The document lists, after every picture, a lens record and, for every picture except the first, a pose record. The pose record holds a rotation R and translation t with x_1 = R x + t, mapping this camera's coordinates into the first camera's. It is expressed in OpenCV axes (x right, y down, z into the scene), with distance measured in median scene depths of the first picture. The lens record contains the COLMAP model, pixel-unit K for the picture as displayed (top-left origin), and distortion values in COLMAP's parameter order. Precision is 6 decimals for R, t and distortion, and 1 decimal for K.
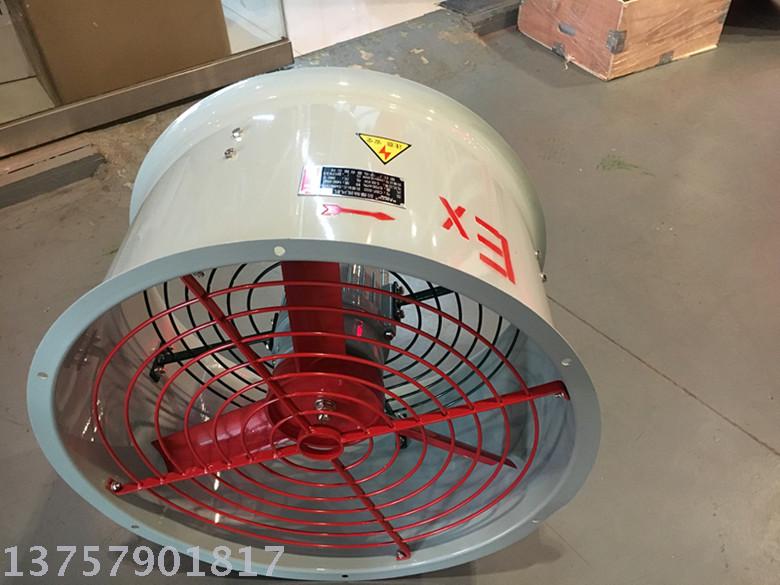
lens RADIAL K [[653.8, 0, 390.0], [0, 653.8, 292.5], [0, 0, 1]] dist [0.017285, 0.002524]
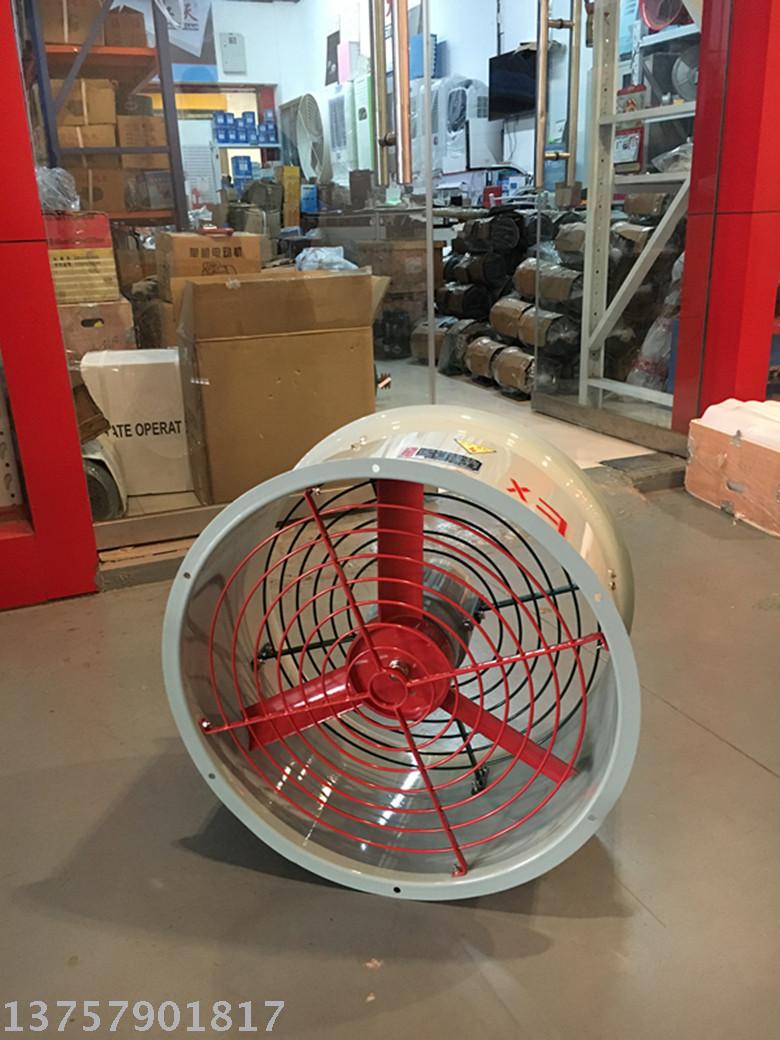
lens RADIAL K [[871.7, 0, 390.0], [0, 871.7, 520.0], [0, 0, 1]] dist [0.017285, 0.002524]
pose [[0.972512, 0.072761, -0.221192, 0.076789], [-0.156837, 0.906812, -0.391271, 0.207967], [0.172110, 0.415207, 0.893298, -0.168645]]
